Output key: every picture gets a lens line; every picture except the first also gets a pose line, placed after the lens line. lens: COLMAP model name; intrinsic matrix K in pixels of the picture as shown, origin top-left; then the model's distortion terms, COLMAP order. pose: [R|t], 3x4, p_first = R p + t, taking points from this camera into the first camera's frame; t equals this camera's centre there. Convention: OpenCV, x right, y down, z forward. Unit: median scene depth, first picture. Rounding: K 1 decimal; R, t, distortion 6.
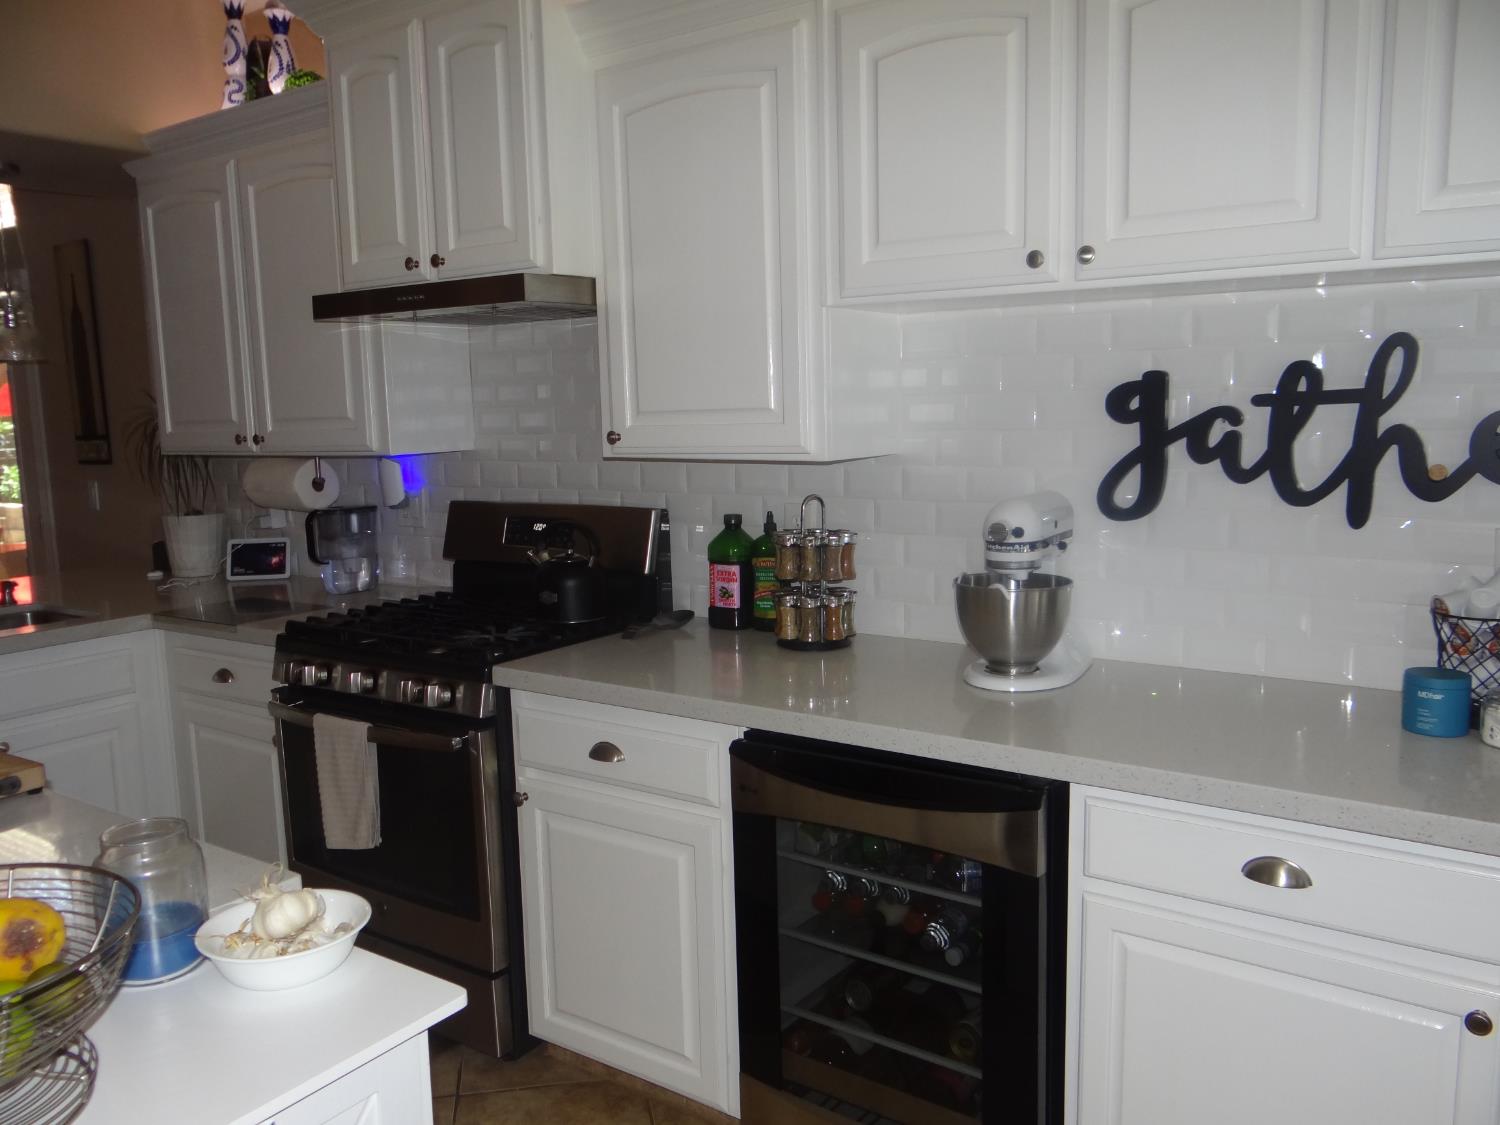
lens RADIAL K [[1184.1, 0, 743.0], [0, 1184.1, 557.3], [0, 0, 1]] dist [-0.004633, 0.007575]
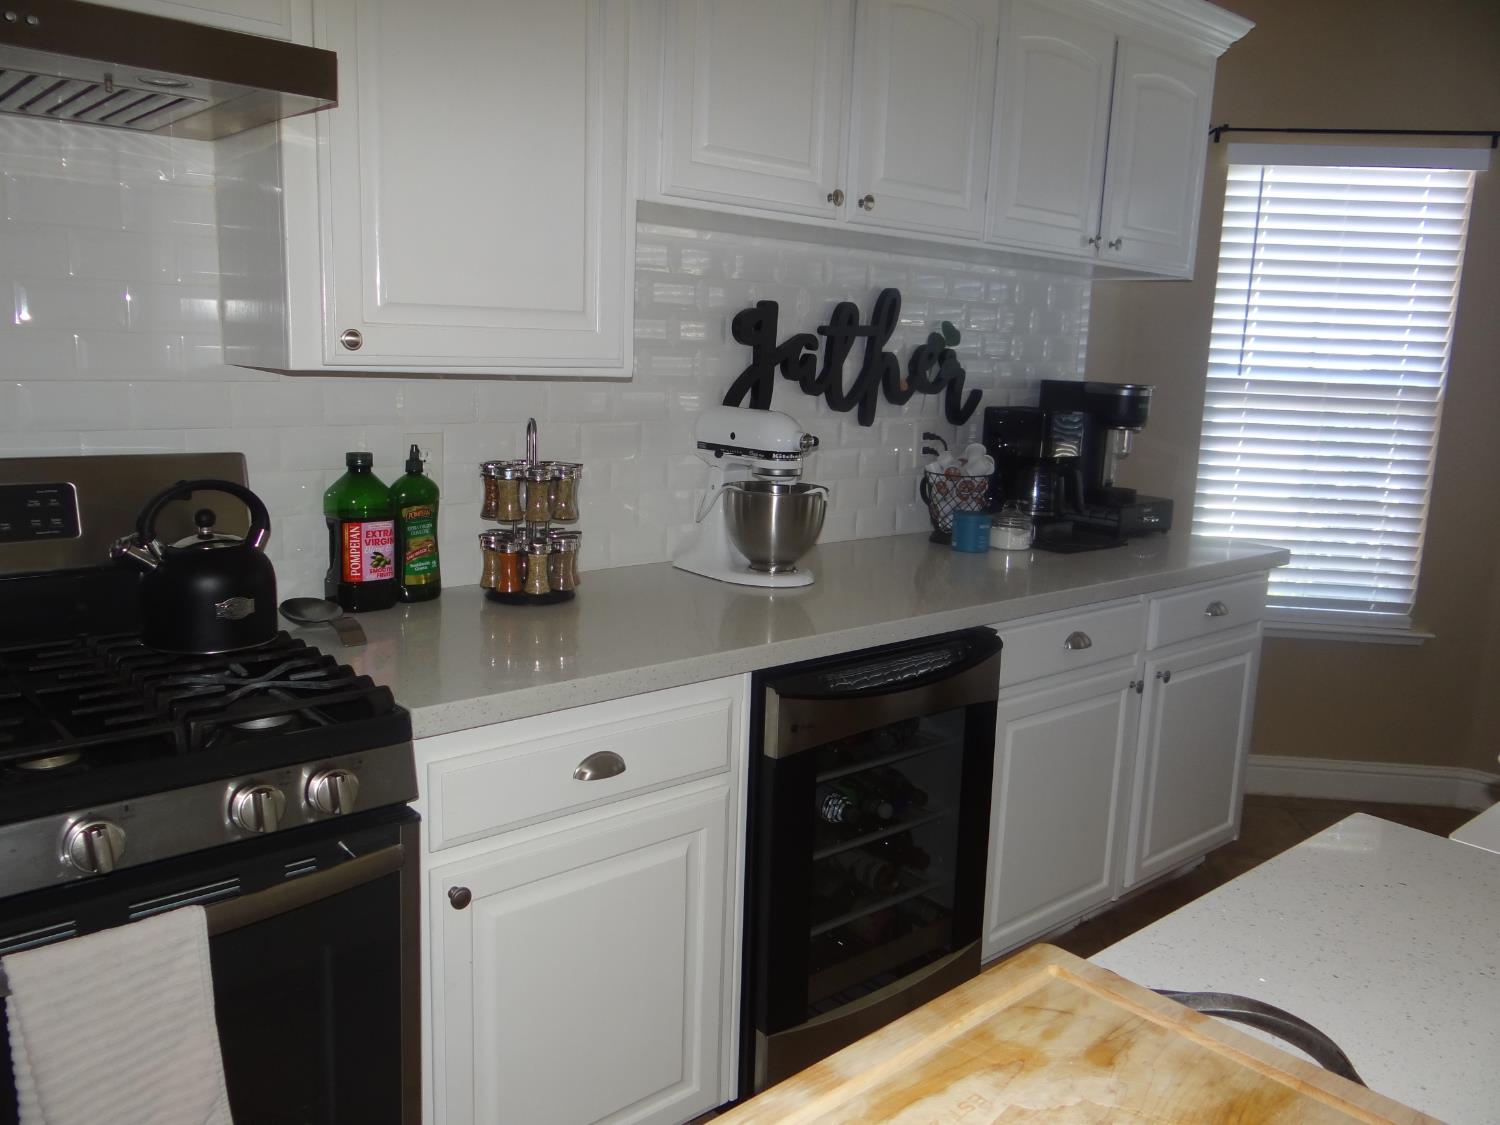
lens RADIAL K [[1184.1, 0, 743.0], [0, 1184.1, 557.3], [0, 0, 1]] dist [-0.004633, 0.007575]
pose [[0.241246, -0.144410, 0.959660, -0.823116], [0.082871, 0.988320, 0.127890, -0.057865], [-0.966919, 0.048675, 0.250395, 0.738797]]
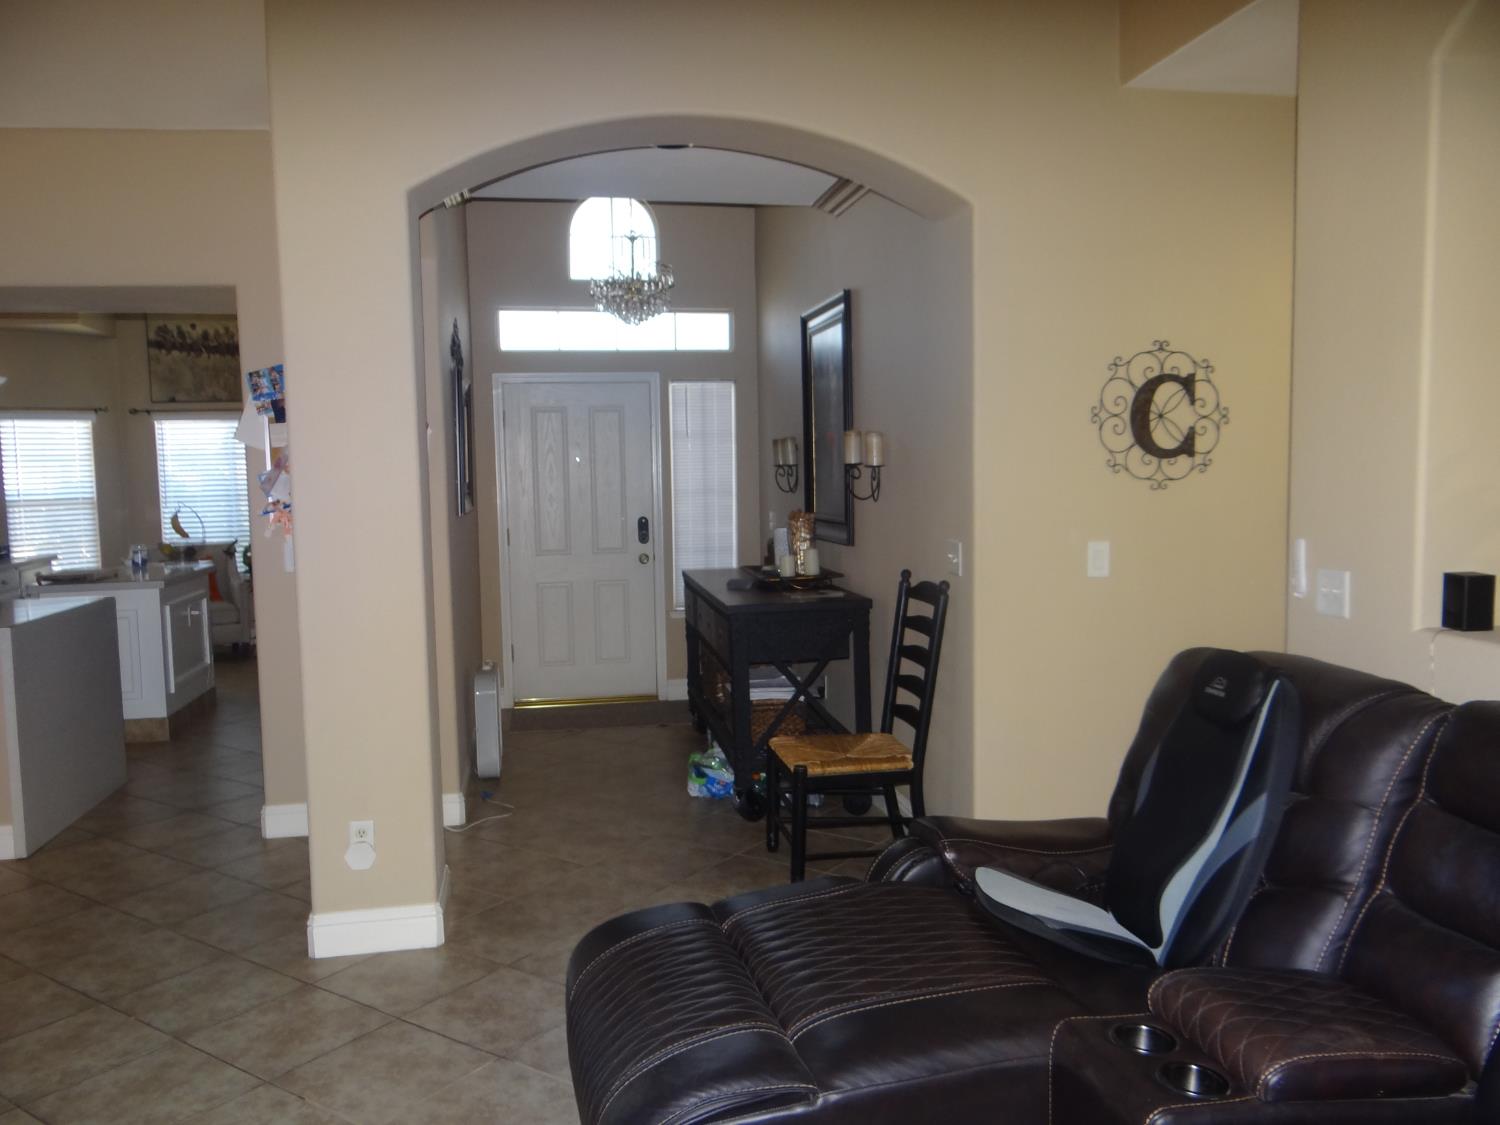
lens RADIAL K [[1173.7, 0, 756.3], [0, 1173.7, 560.0], [0, 0, 1]] dist [-0.004539, -0.000294]
pose [[-0.714565, -0.022656, 0.699202, -3.855723], [0.125434, 0.979129, 0.159917, -0.160224], [-0.688232, 0.201974, -0.696809, 1.613536]]
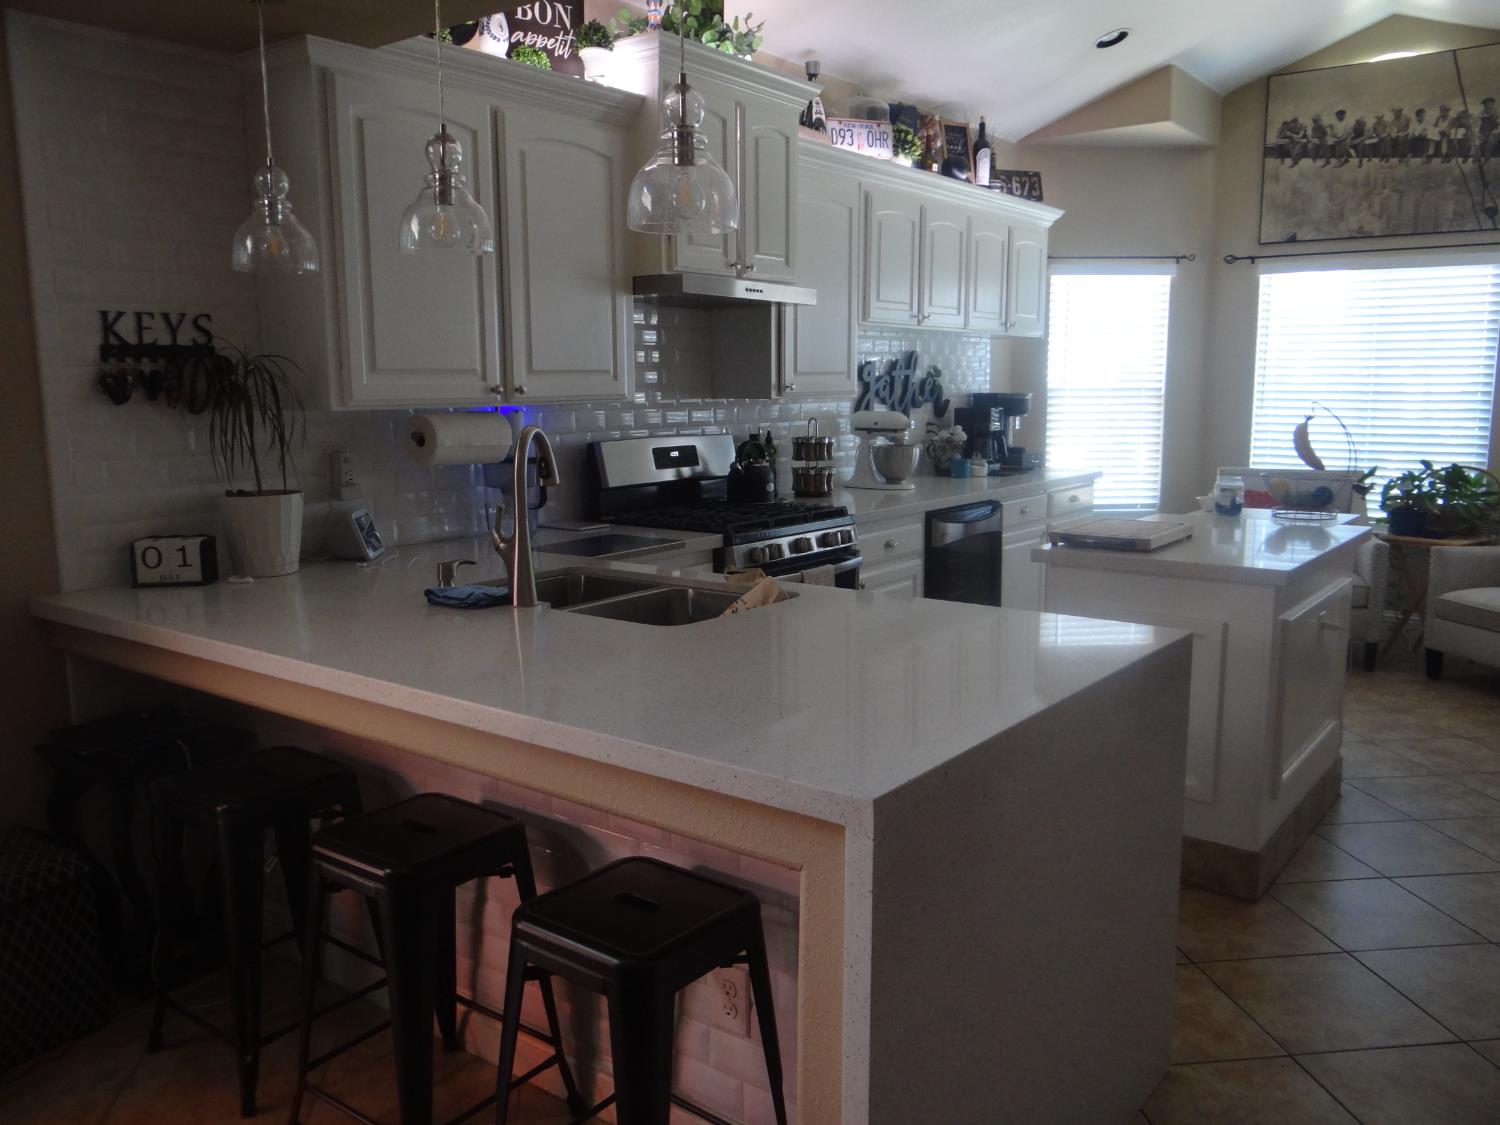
lens RADIAL K [[1184.1, 0, 743.0], [0, 1184.1, 557.3], [0, 0, 1]] dist [-0.004633, 0.007575]
pose [[0.043348, -0.135507, 0.989828, -2.140860], [0.130032, 0.983096, 0.128891, -0.105994], [-0.990562, 0.123122, 0.060235, 1.152401]]
